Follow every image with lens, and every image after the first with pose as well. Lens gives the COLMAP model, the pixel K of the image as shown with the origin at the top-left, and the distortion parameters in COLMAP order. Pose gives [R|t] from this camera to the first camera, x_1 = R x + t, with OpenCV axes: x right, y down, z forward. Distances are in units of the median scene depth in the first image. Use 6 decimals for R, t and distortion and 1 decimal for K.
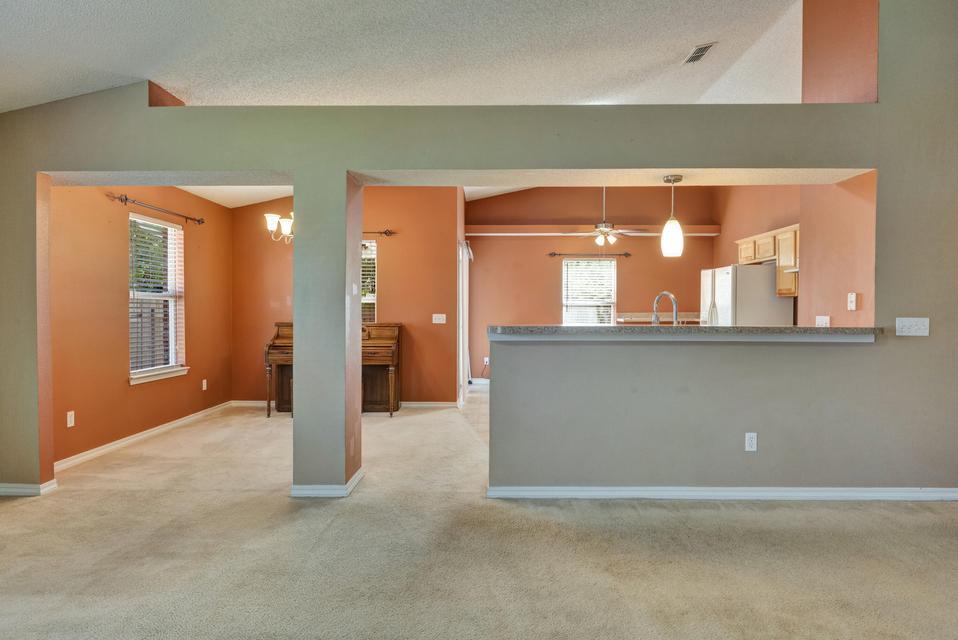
lens RADIAL K [[567.0, 0, 477.6], [0, 567.0, 315.8], [0, 0, 1]] dist [0.004481, 0.002162]
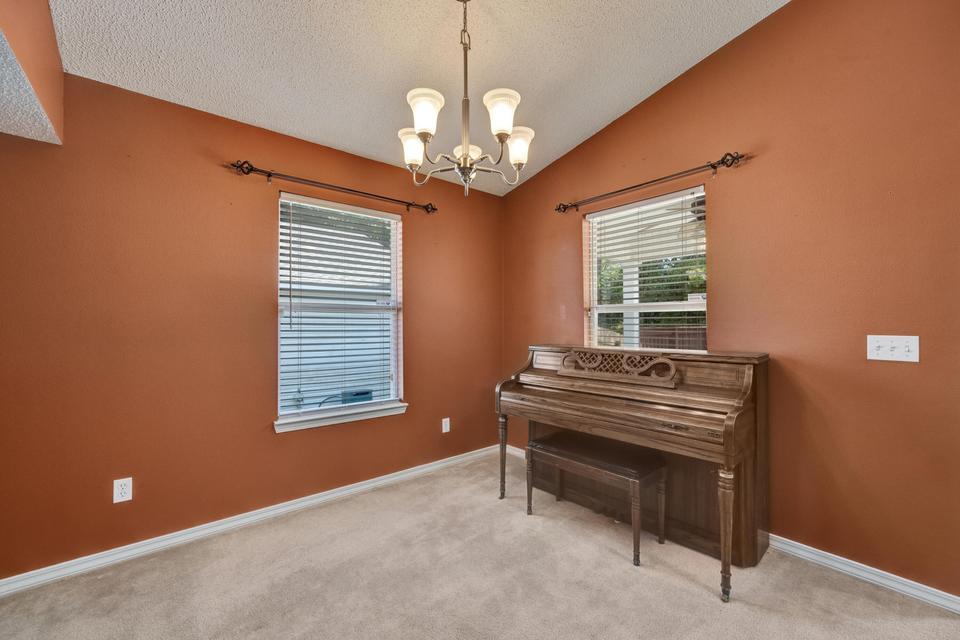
lens RADIAL K [[394.9, 0, 477.1], [0, 394.9, 321.8], [0, 0, 1]] dist [0.004168, 0.000229]
pose [[0.660939, -0.011244, -0.750355, -0.053971], [-0.002325, 0.999852, -0.017030, -0.006965], [0.750436, 0.013001, 0.660815, 0.646586]]
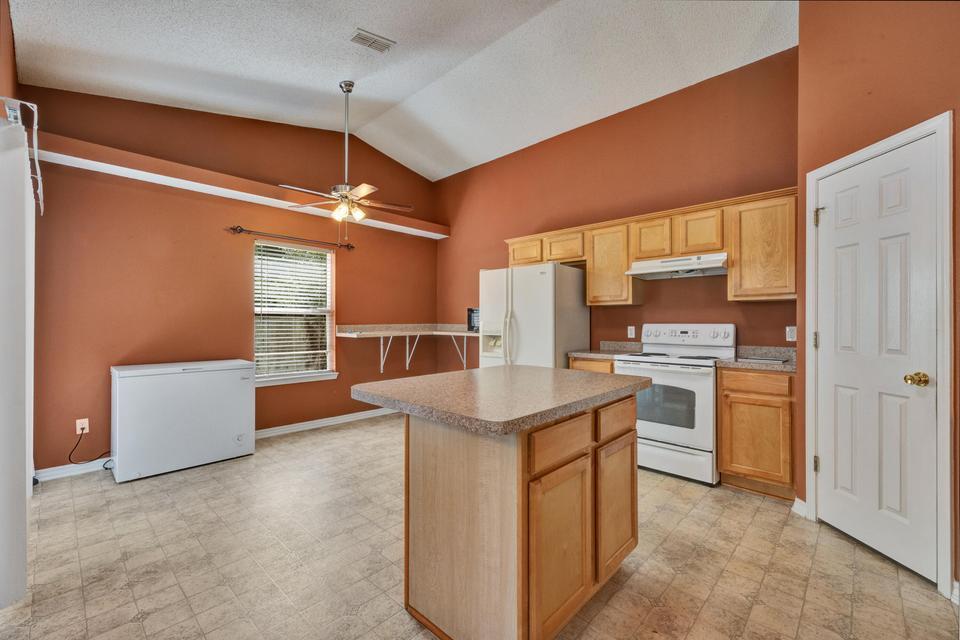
lens RADIAL K [[394.9, 0, 486.3], [0, 394.9, 325.4], [0, 0, 1]] dist [0.004168, 0.000229]
pose [[0.663396, -0.010189, 0.748199, -0.012460], [0.009111, 0.999943, 0.005539, -0.007401], [-0.748213, 0.003142, 0.663451, 0.711370]]
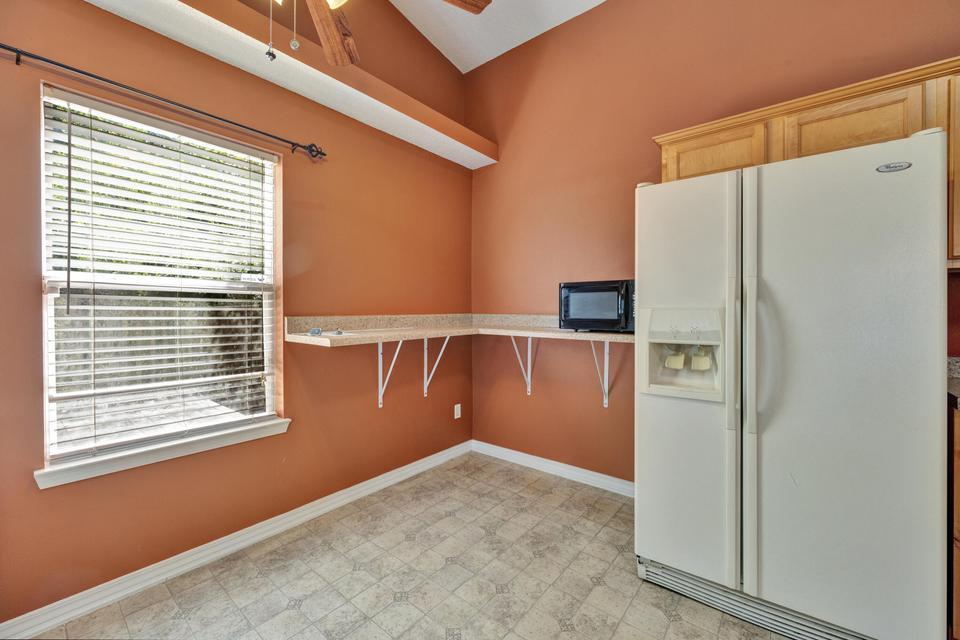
lens RADIAL K [[378.8, 0, 477.3], [0, 378.8, 316.9], [0, 0, 1]] dist [-0.012733, 0.000932]
pose [[0.601963, -0.010245, 0.798458, 0.186221], [0.008028, 0.999945, 0.006779, -0.007561], [-0.798484, 0.002329, 0.602012, 1.067961]]
